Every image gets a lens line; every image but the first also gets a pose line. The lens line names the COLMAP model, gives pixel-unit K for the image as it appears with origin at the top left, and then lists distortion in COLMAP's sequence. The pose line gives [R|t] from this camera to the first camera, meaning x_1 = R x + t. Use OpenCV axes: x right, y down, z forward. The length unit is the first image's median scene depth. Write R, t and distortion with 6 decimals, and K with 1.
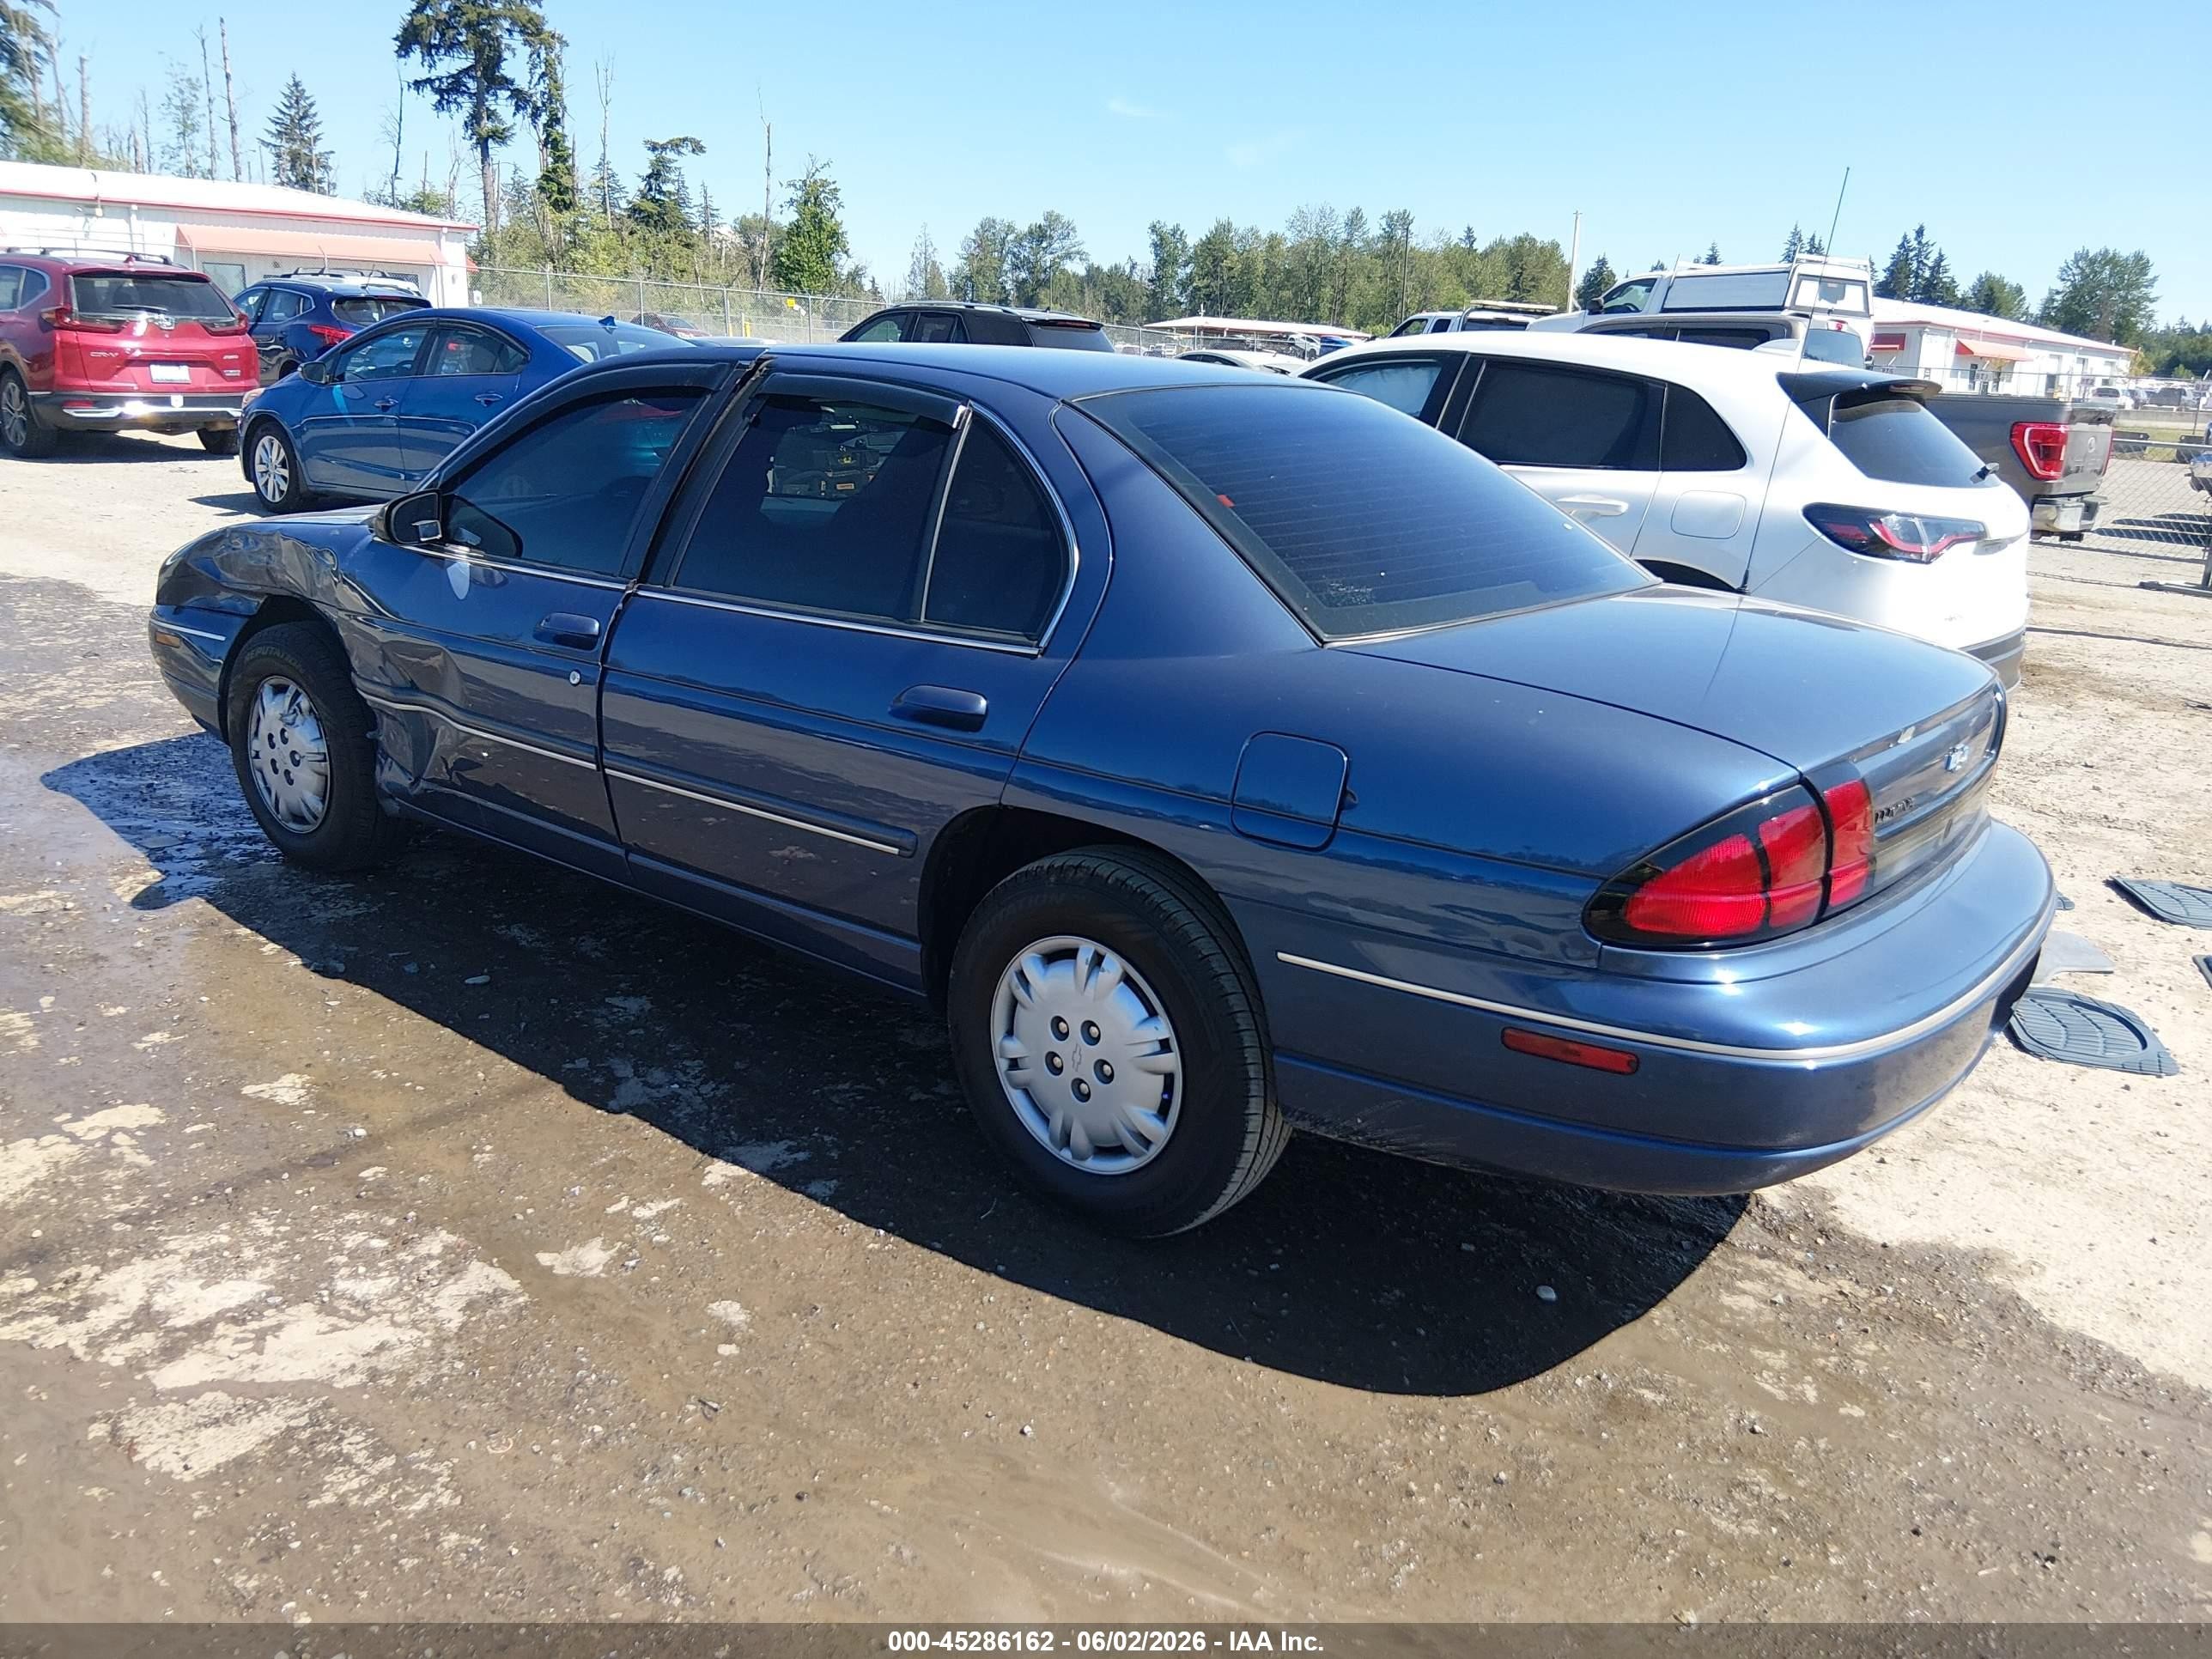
lens RADIAL K [[1625.3, 0, 1081.8], [0, 1625.3, 829.1], [0, 0, 1]] dist [0.106670, -0.179942]
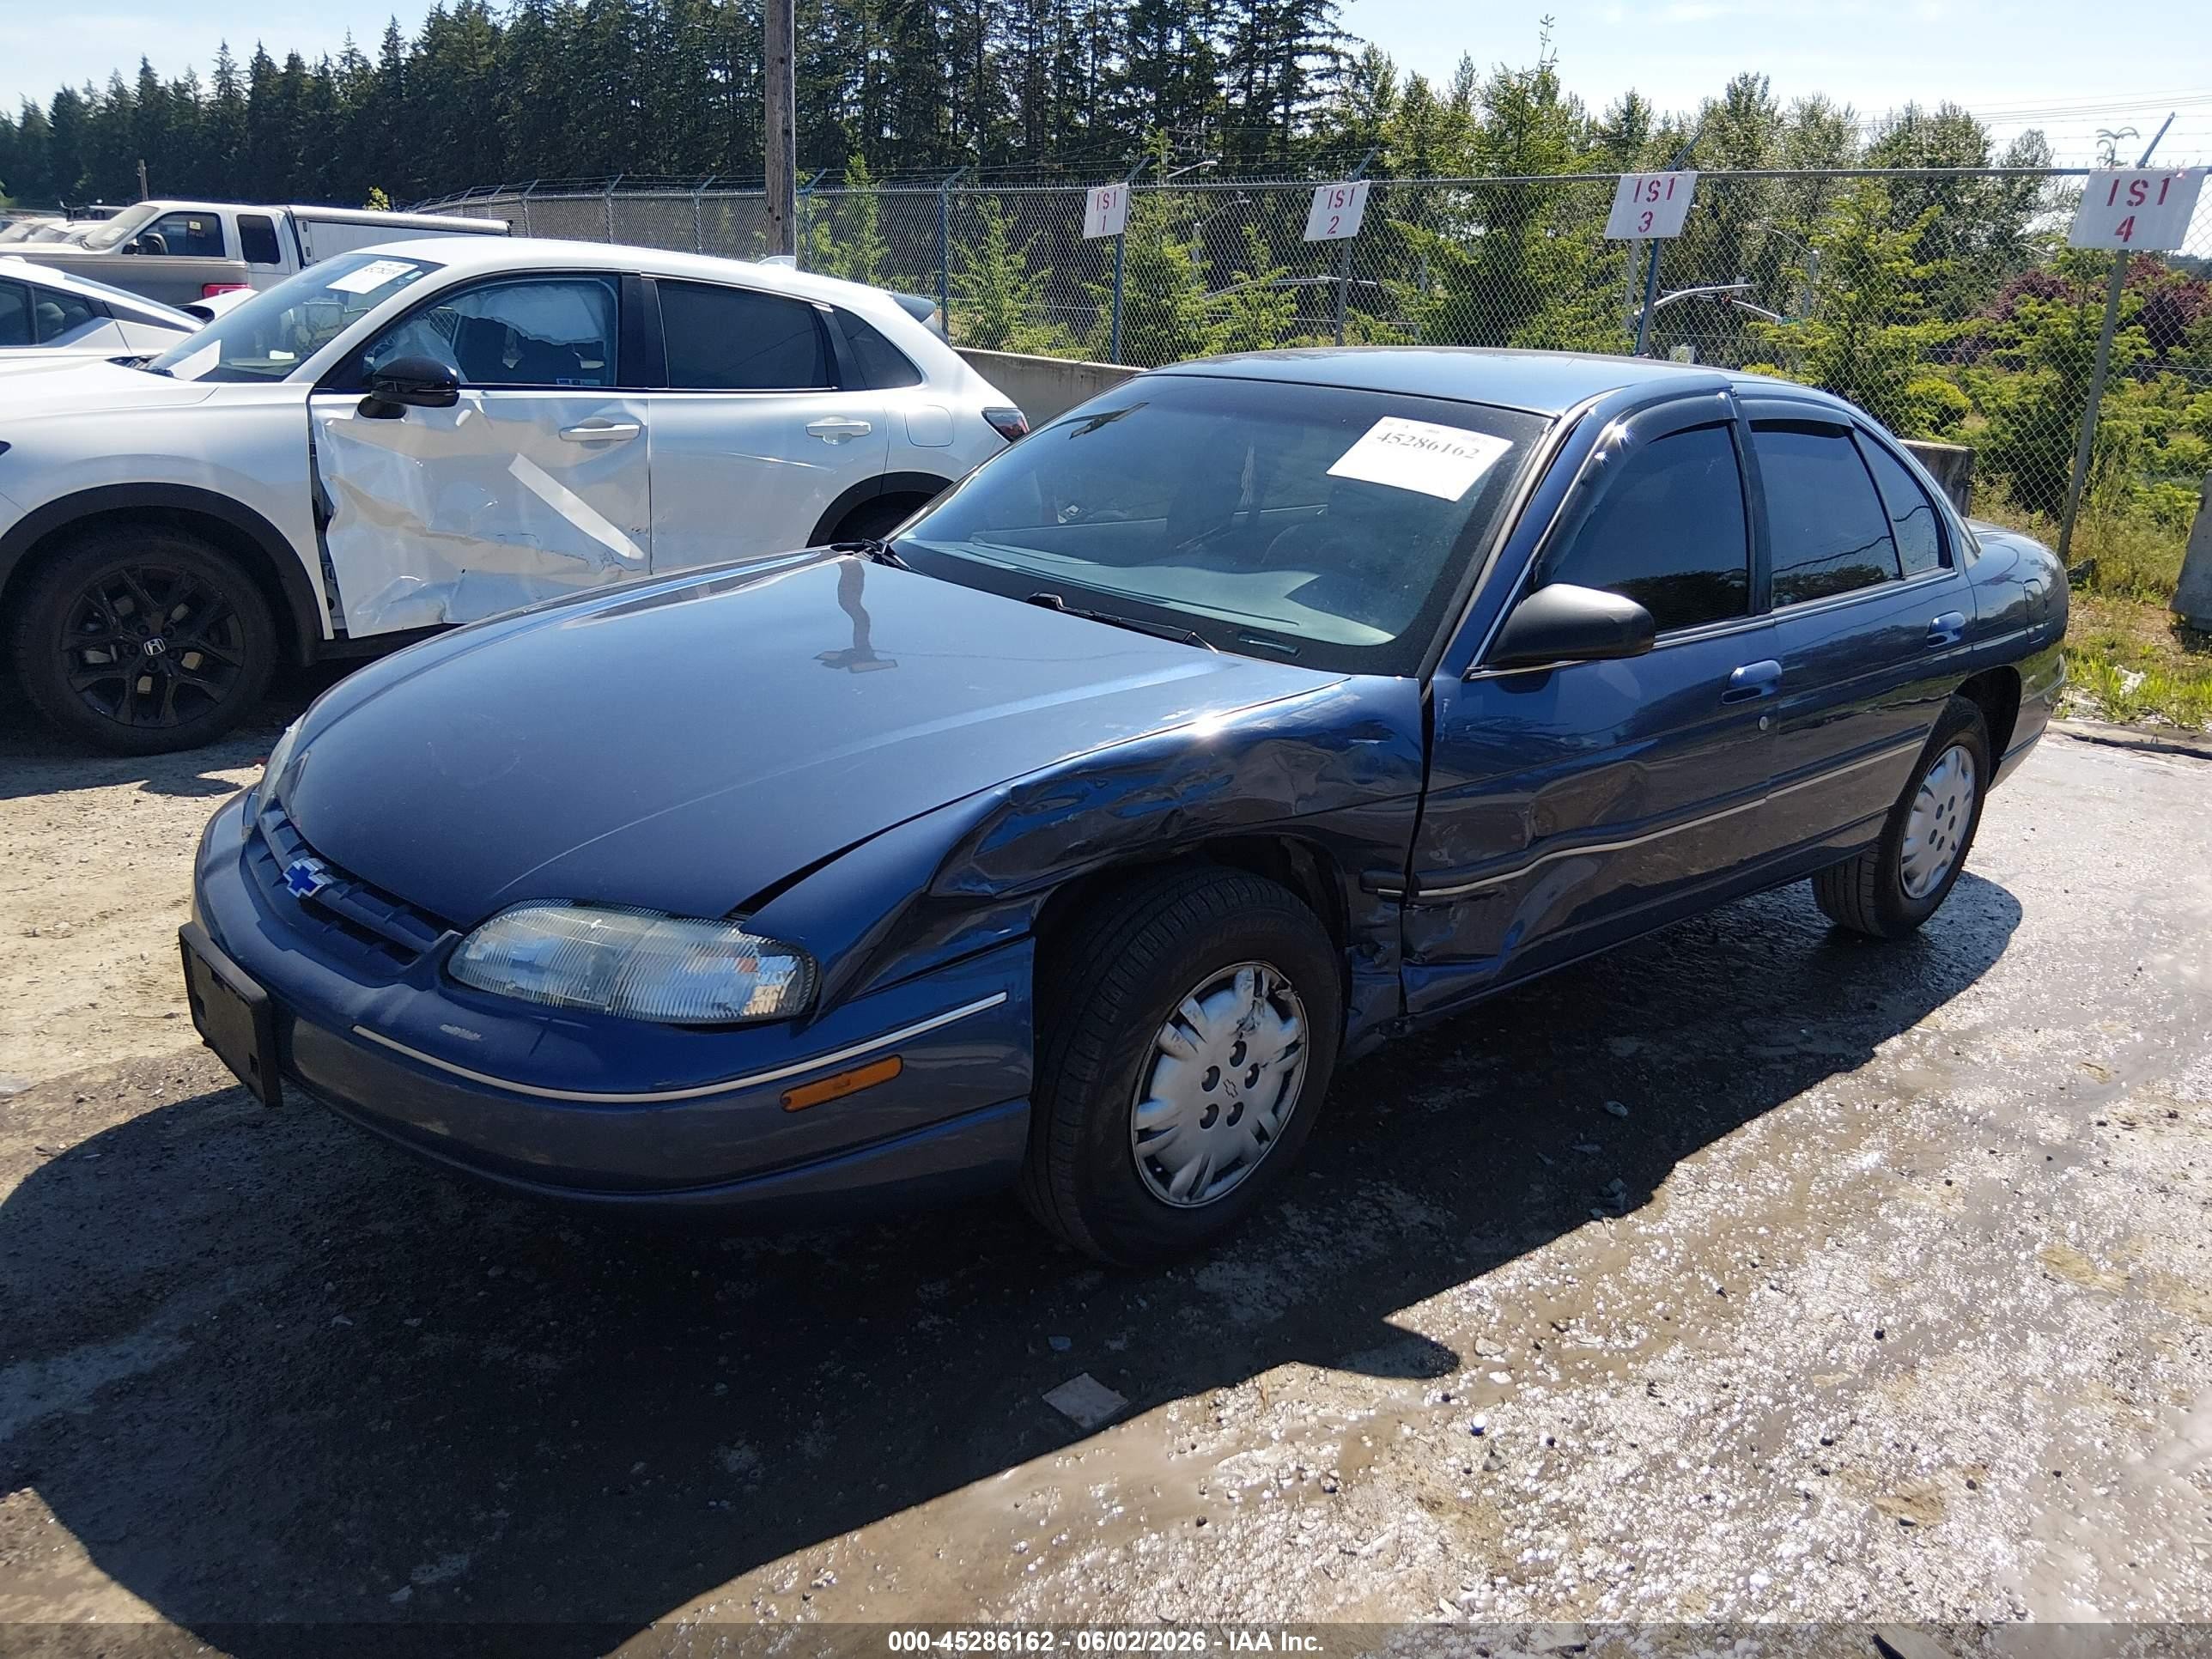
lens RADIAL K [[1684.3, 0, 1052.6], [0, 1684.3, 836.0], [0, 0, 1]] dist [0.039834, -0.106927]
pose [[0.173281, -0.337400, 0.925276, -1.624474], [0.229165, 0.927514, 0.295299, -0.515738], [-0.957840, 0.160871, 0.238041, 1.395675]]
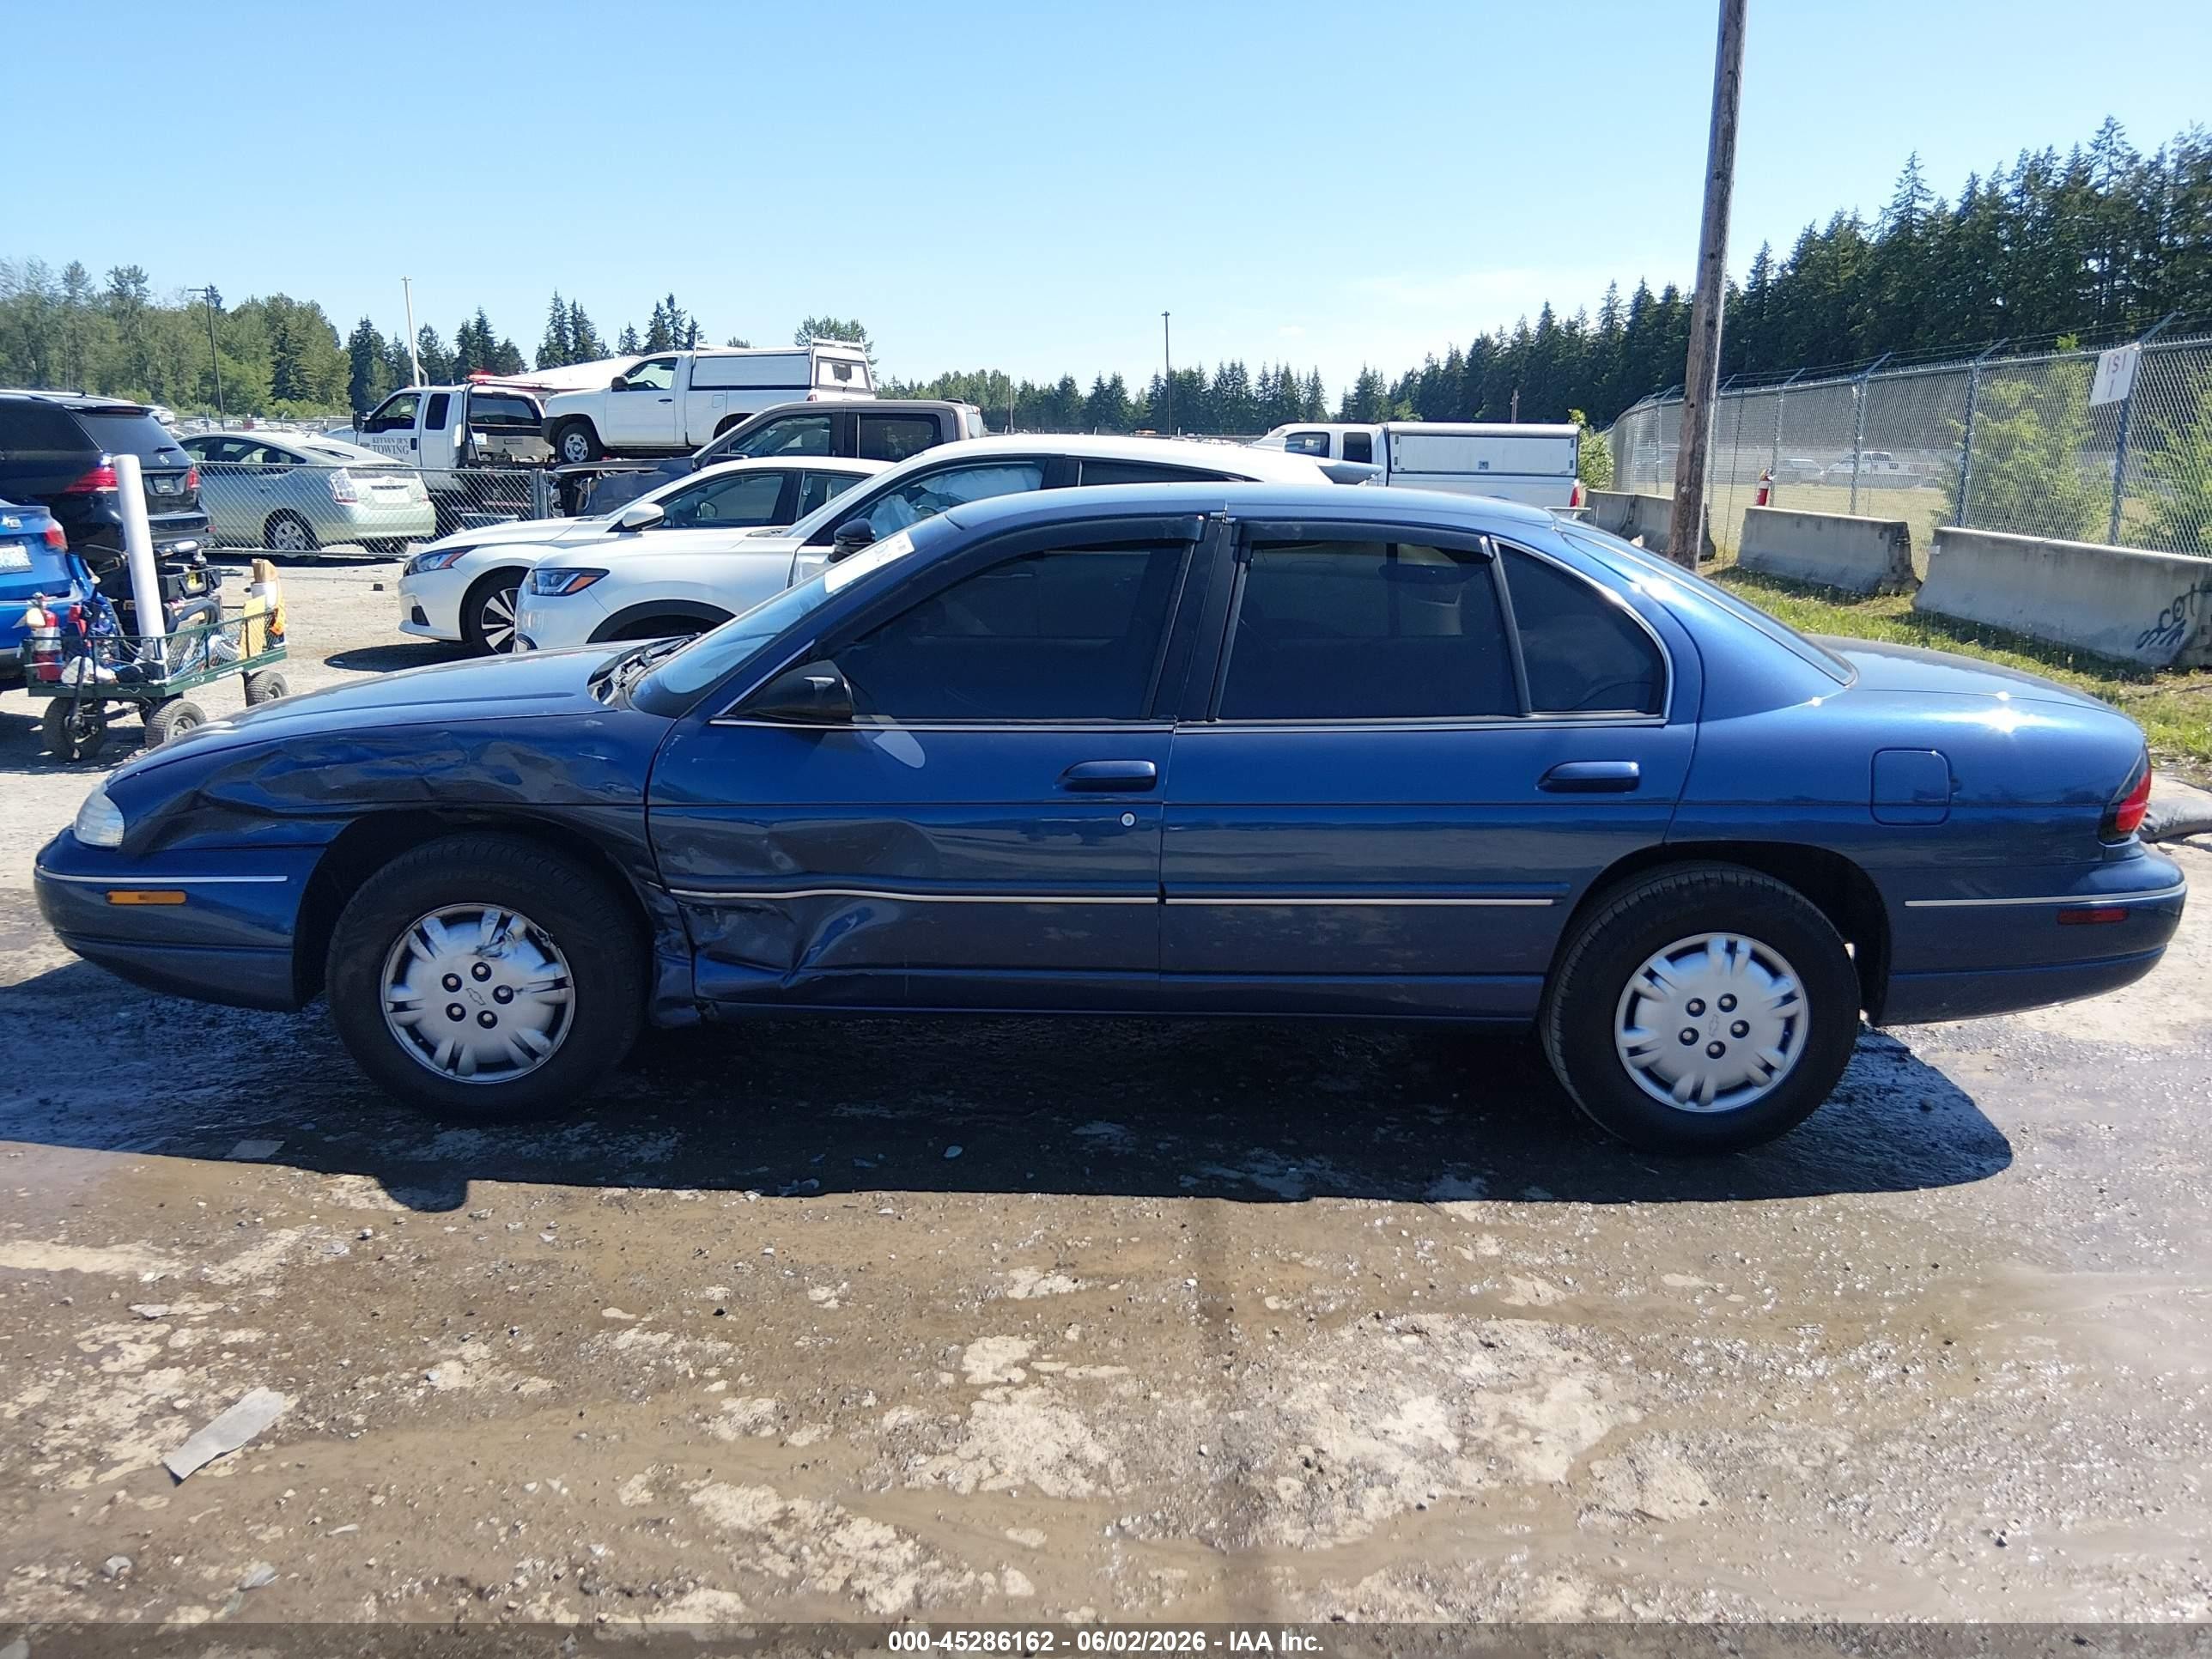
lens RADIAL K [[1625.3, 0, 1081.8], [0, 1625.3, 829.1], [0, 0, 1]] dist [0.106670, -0.179942]
pose [[0.789182, -0.170023, 0.590156, -1.119536], [0.191091, 0.981197, 0.027147, -0.142324], [-0.583674, 0.091350, 0.806833, 0.211501]]
